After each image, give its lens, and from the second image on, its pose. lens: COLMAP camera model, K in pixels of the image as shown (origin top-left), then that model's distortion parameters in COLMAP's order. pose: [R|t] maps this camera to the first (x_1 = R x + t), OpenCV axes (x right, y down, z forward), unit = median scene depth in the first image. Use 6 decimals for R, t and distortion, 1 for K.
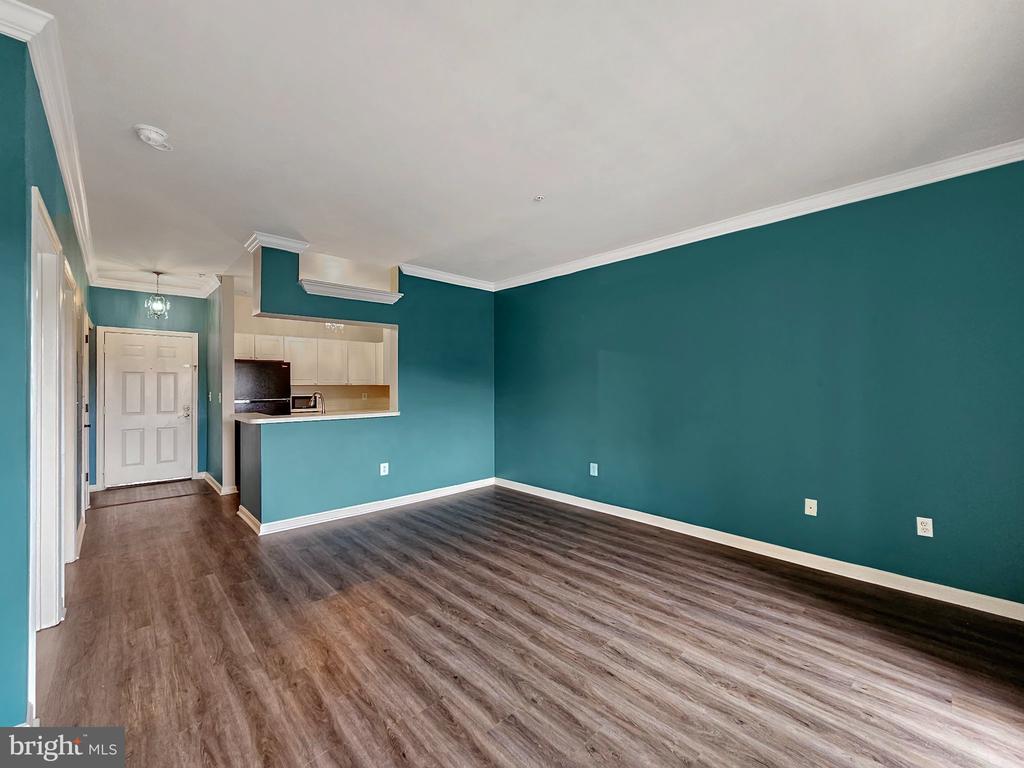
lens RADIAL K [[423.2, 0, 513.3], [0, 423.2, 383.7], [0, 0, 1]] dist [-0.002239, 0.000226]
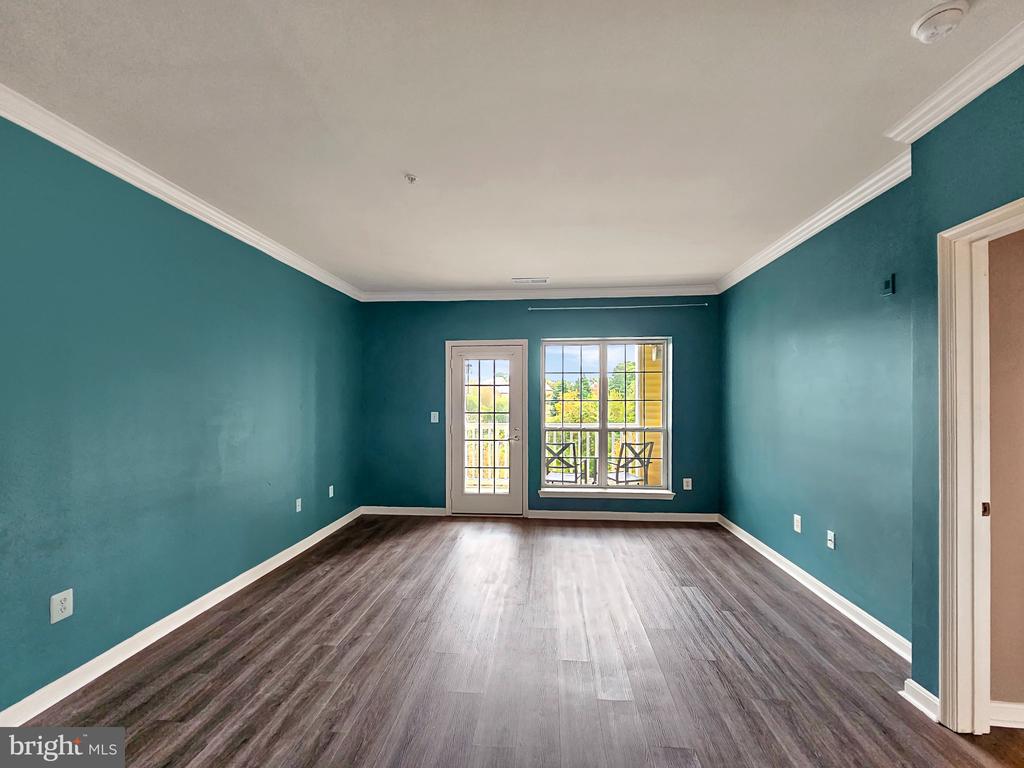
lens RADIAL K [[423.2, 0, 510.0], [0, 423.2, 402.2], [0, 0, 1]] dist [-0.002239, 0.000226]
pose [[-0.658769, -0.000747, 0.752345, -0.556463], [0.001663, 0.999996, 0.002450, -0.010213], [-0.752344, 0.002865, -0.658765, 1.172303]]
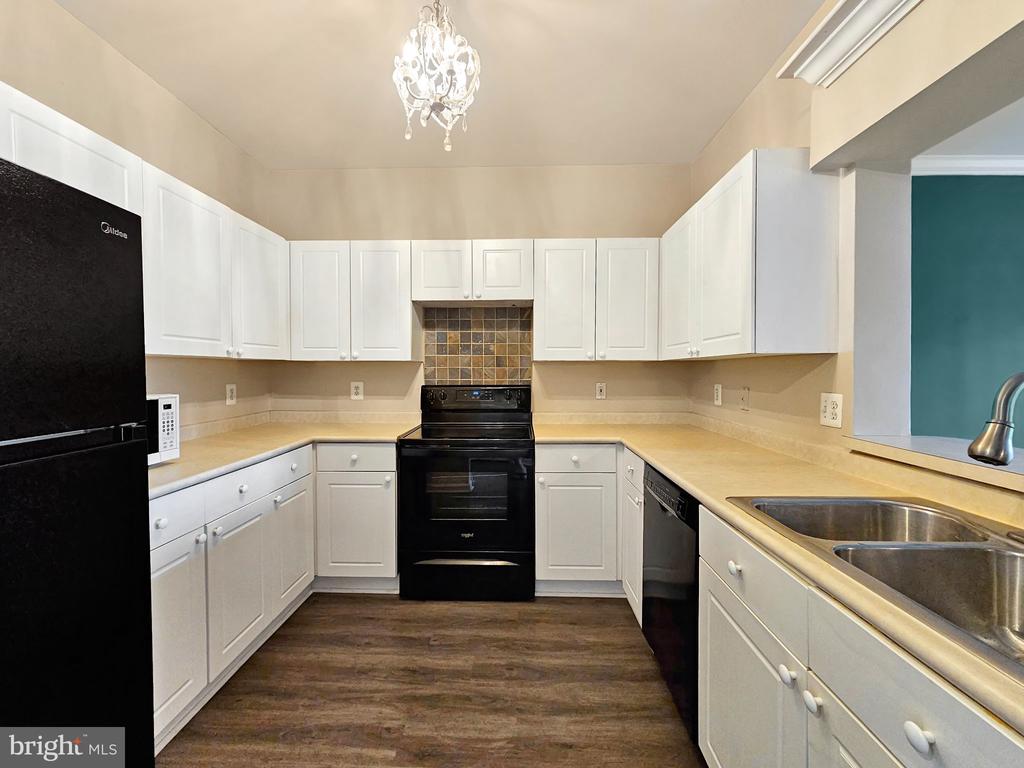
lens RADIAL K [[423.2, 0, 508.2], [0, 423.2, 379.8], [0, 0, 1]] dist [-0.002239, 0.000226]
pose [[0.714068, -0.012065, 0.699972, -0.909589], [-0.001001, 0.999833, 0.018255, 0.025102], [-0.700075, -0.013736, 0.713937, 1.276816]]
